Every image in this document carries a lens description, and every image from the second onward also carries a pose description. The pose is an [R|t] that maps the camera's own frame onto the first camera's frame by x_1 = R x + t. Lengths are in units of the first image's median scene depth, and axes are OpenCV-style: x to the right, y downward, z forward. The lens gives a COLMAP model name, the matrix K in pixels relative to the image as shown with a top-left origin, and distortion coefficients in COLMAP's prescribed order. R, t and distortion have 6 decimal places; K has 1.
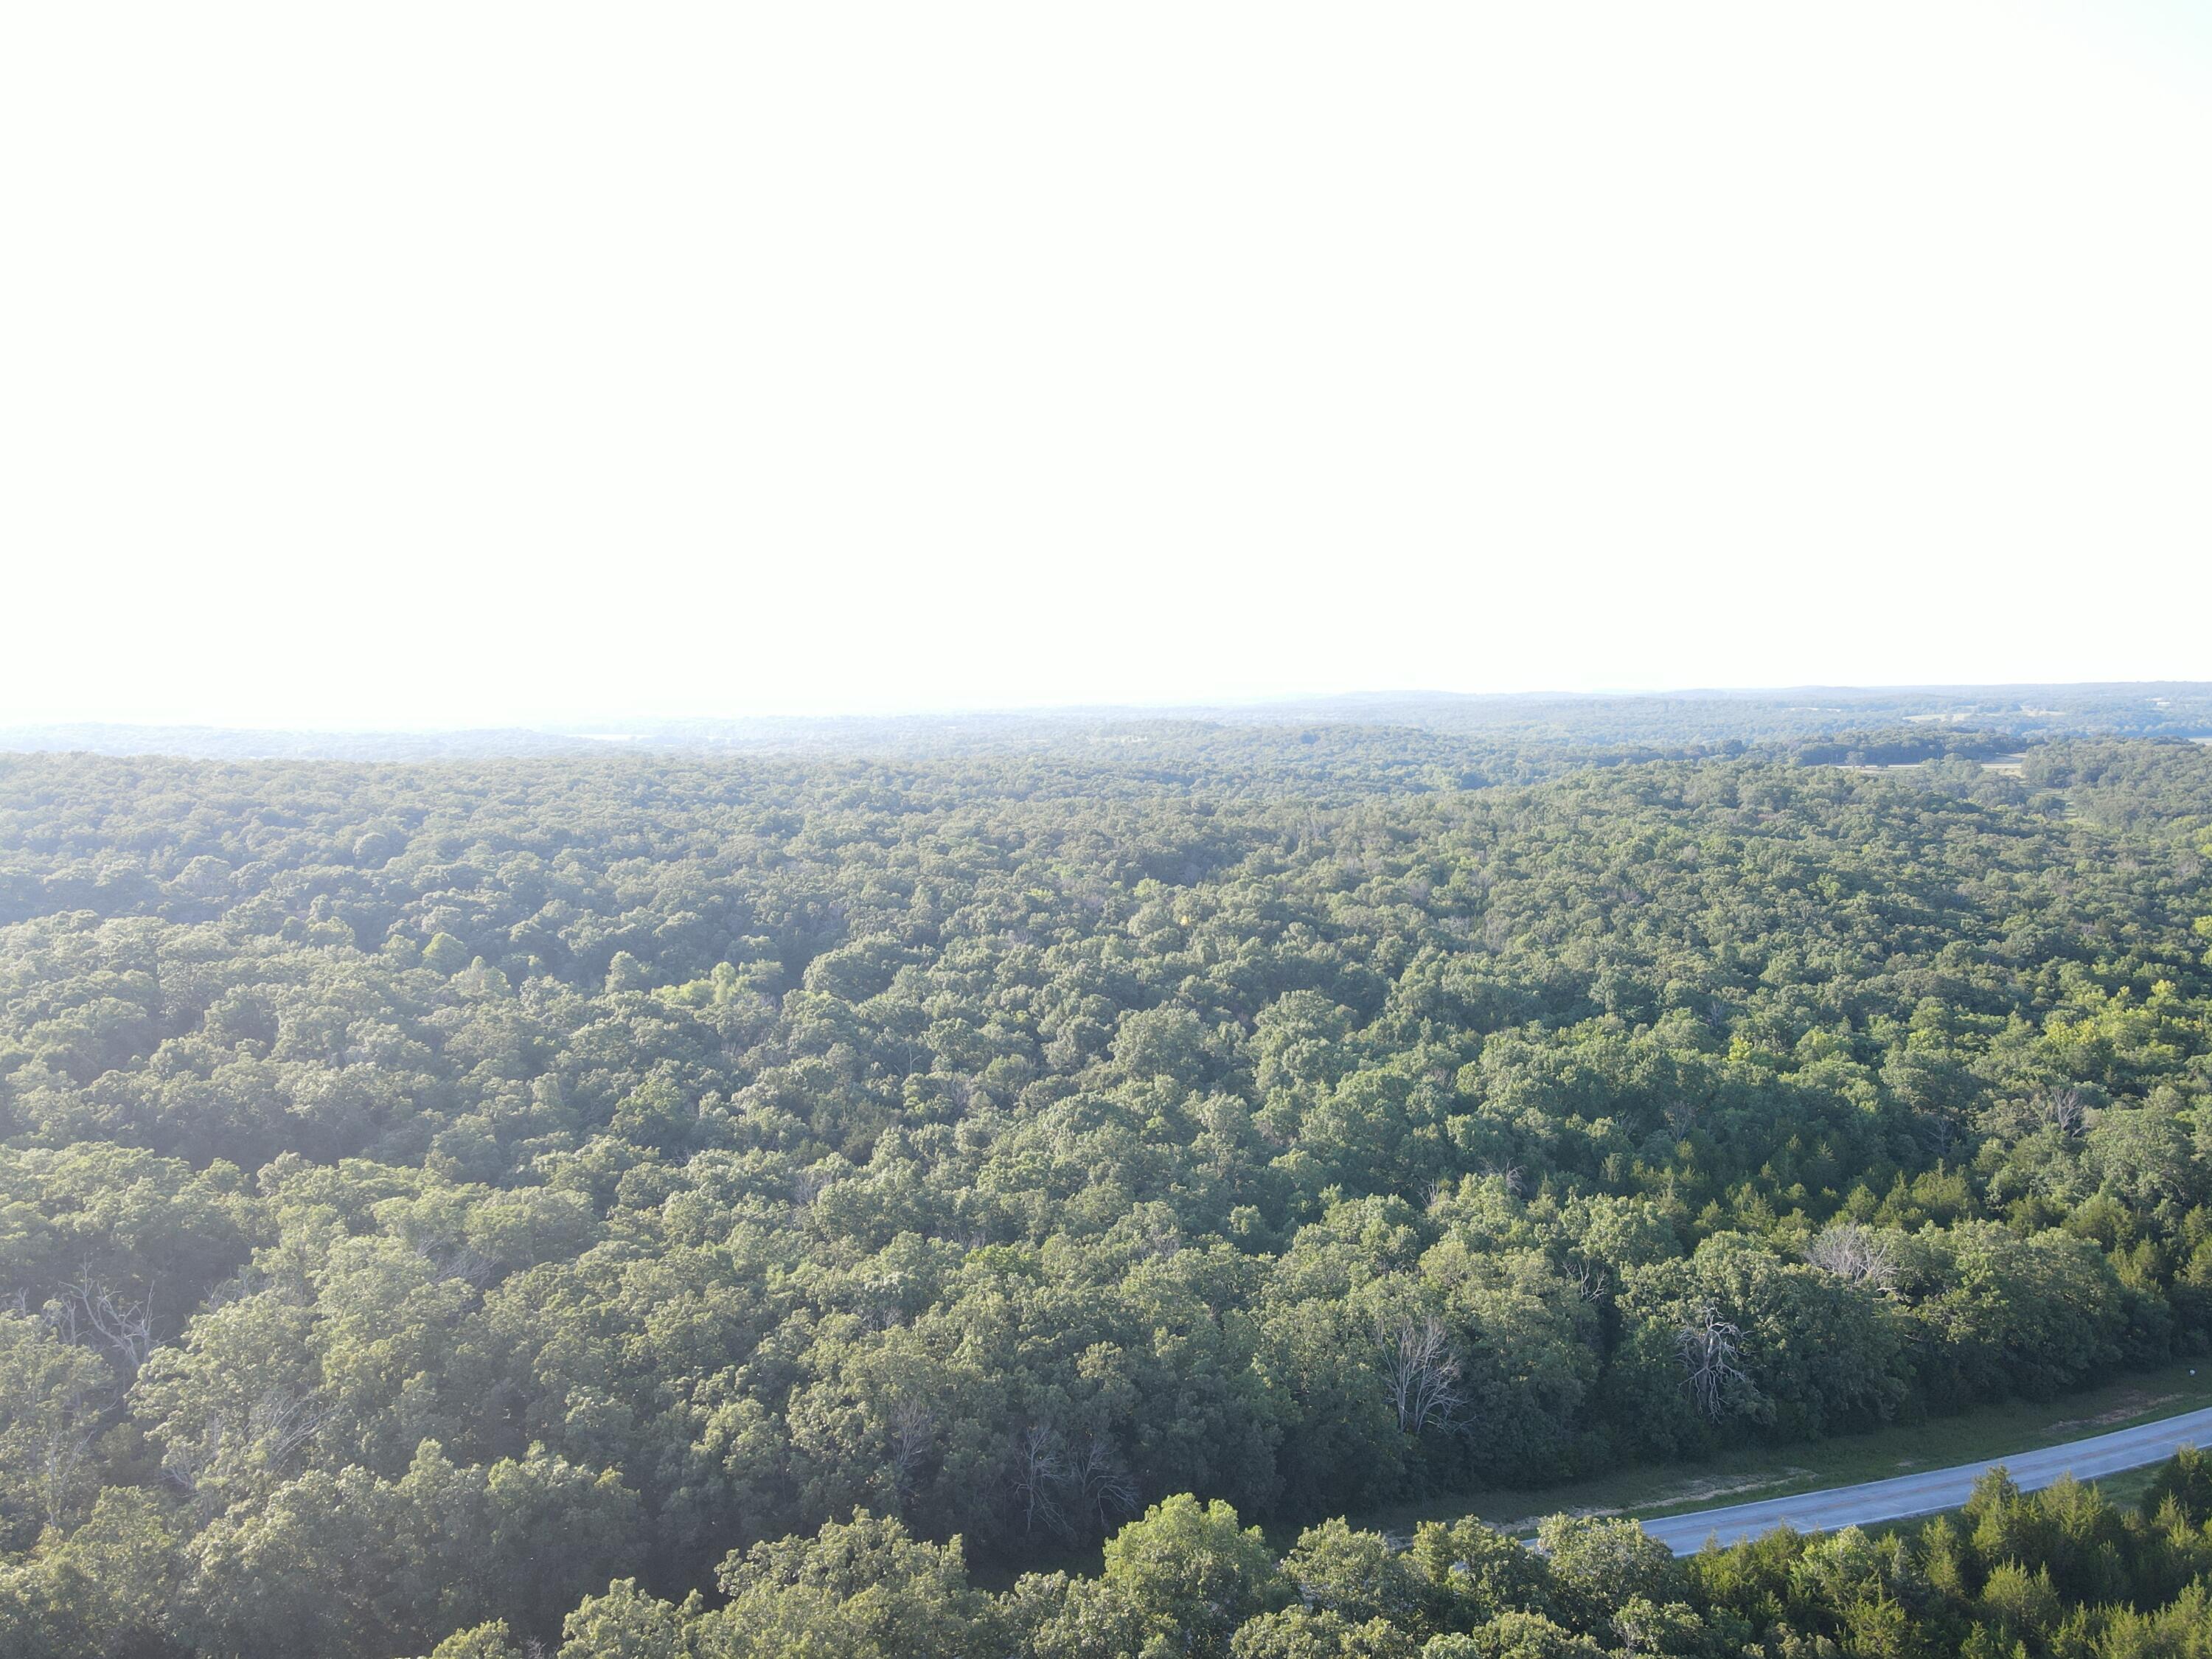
lens RADIAL K [[1612.7, 0, 1118.1], [0, 1612.7, 835.2], [0, 0, 1]] dist [-0.011904, 0.037532]
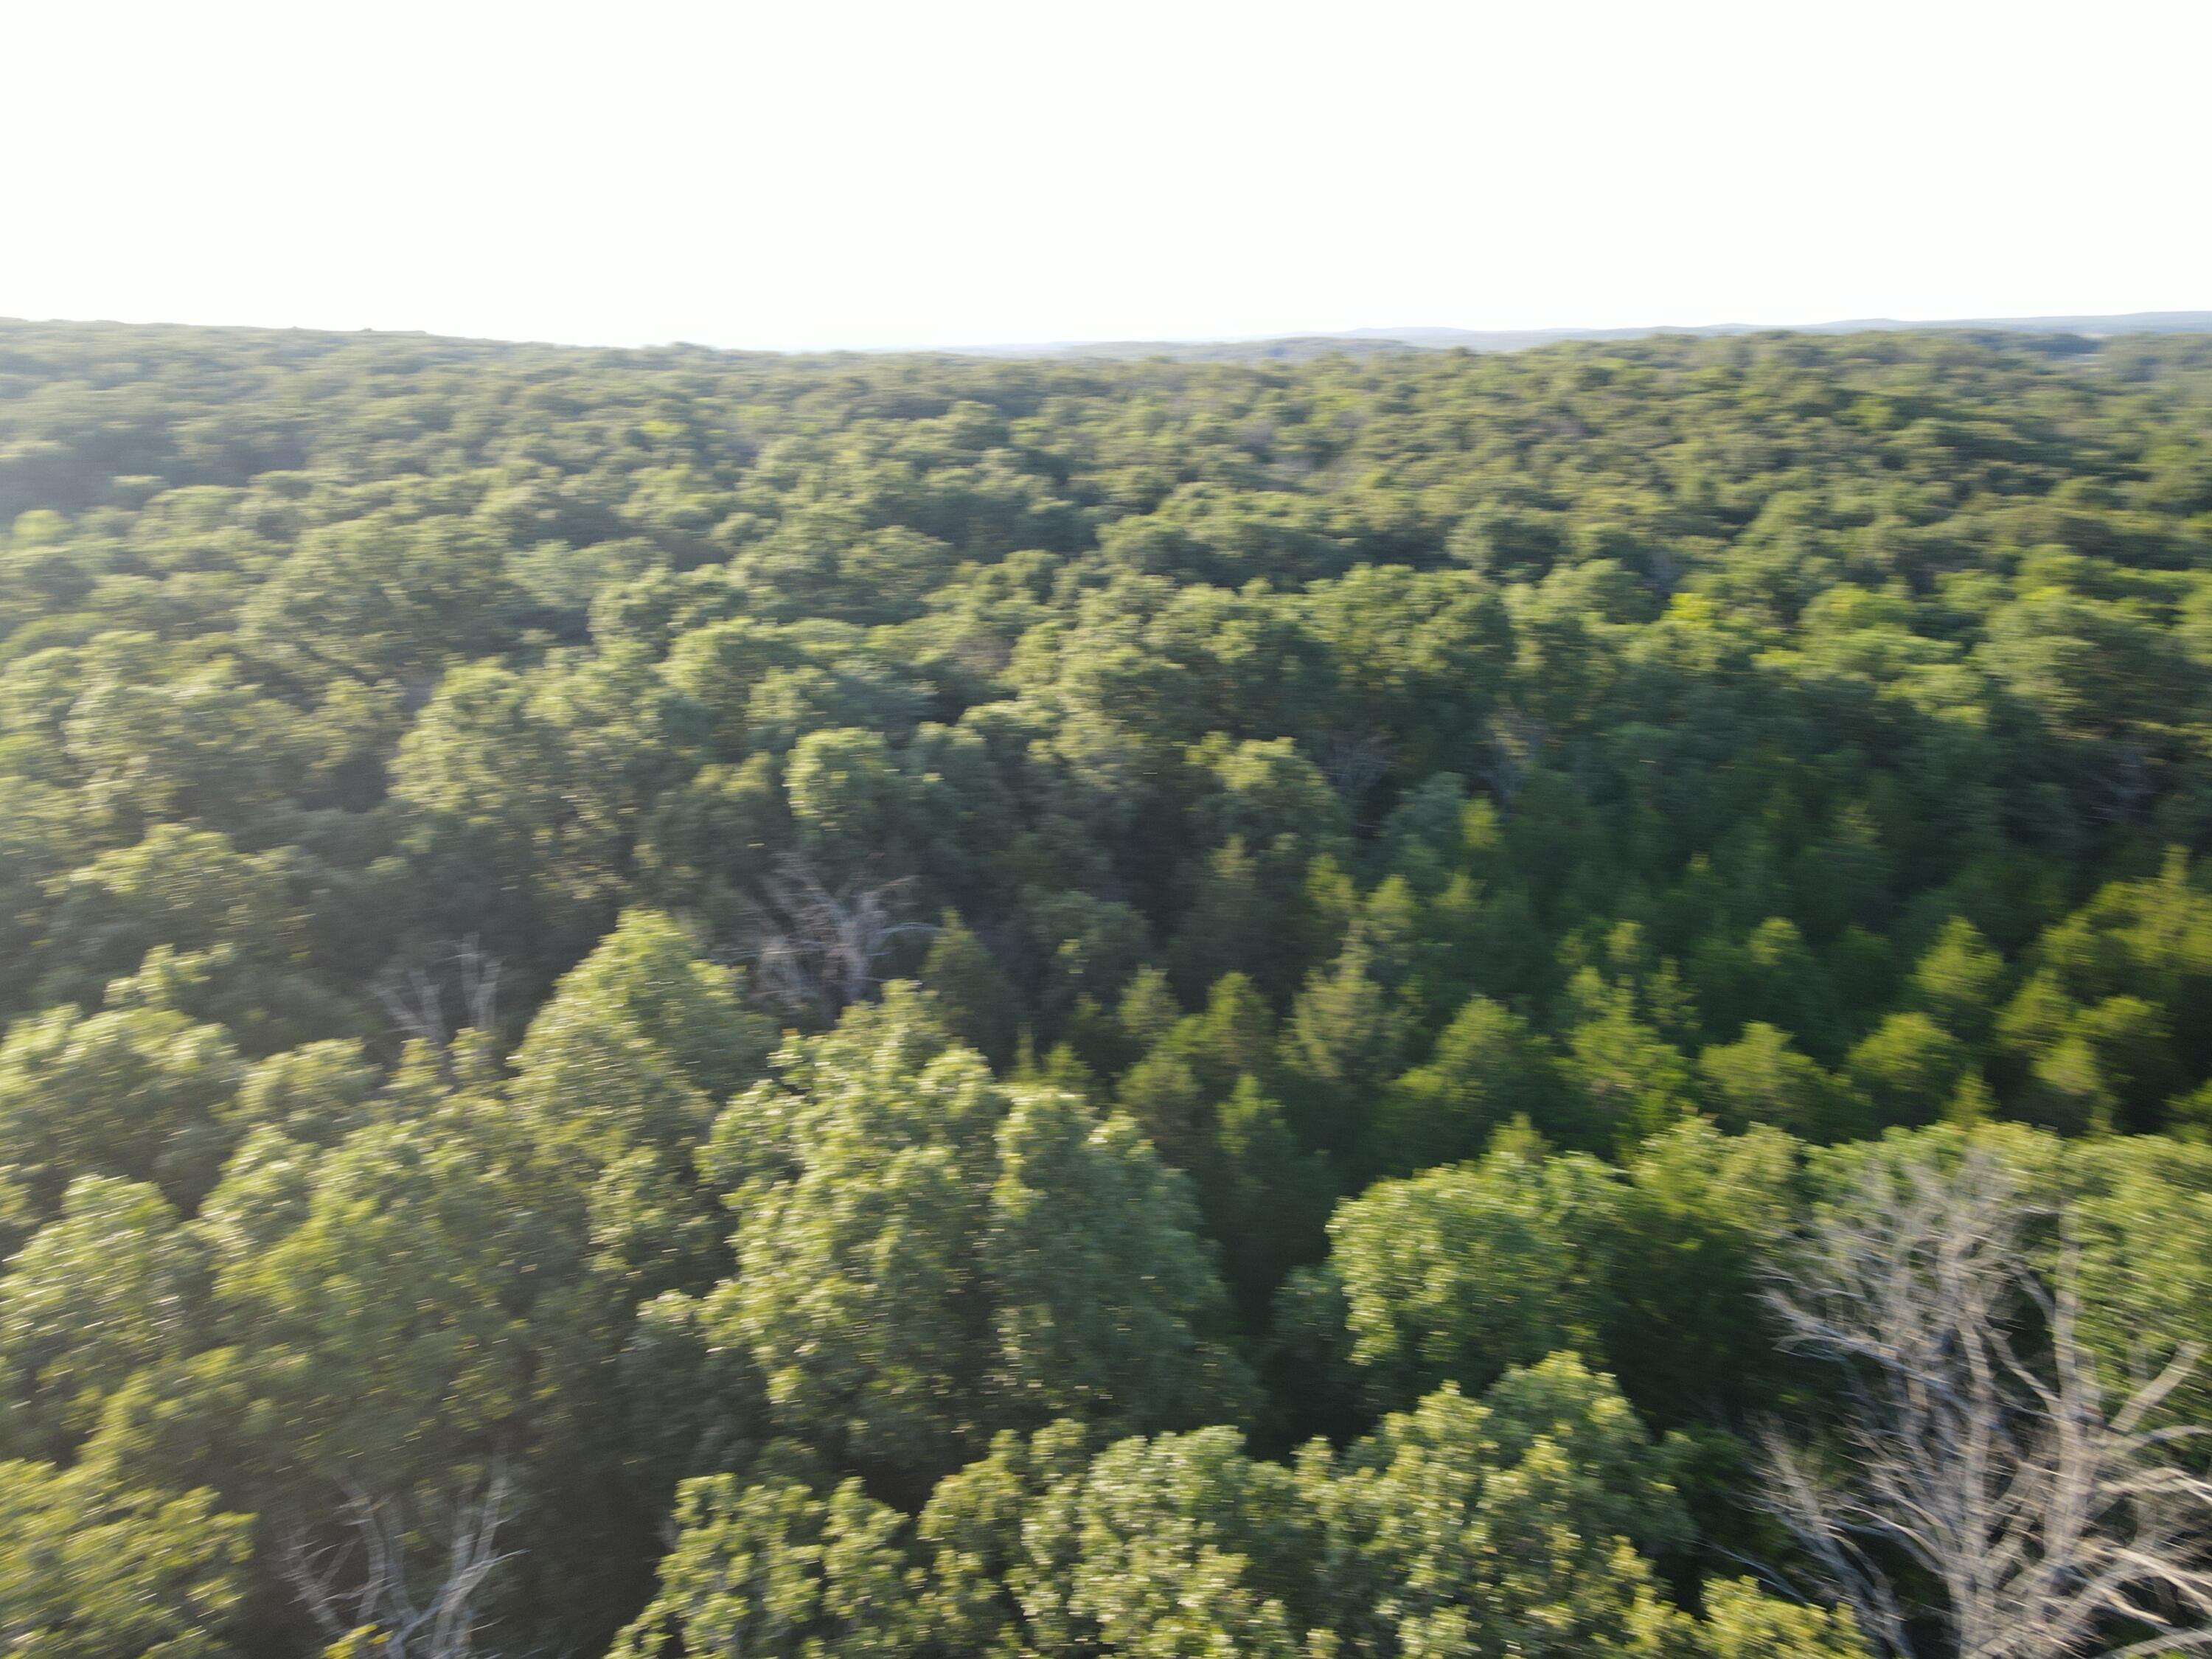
lens RADIAL K [[1644.7, 0, 1097.3], [0, 1644.7, 777.9], [0, 0, 1]] dist [-0.009724, 0.041825]
pose [[0.999933, -0.003208, -0.011111, 0.239948], [0.005095, 0.984688, 0.174250, 0.106388], [0.010382, -0.174295, 0.984639, 0.563038]]
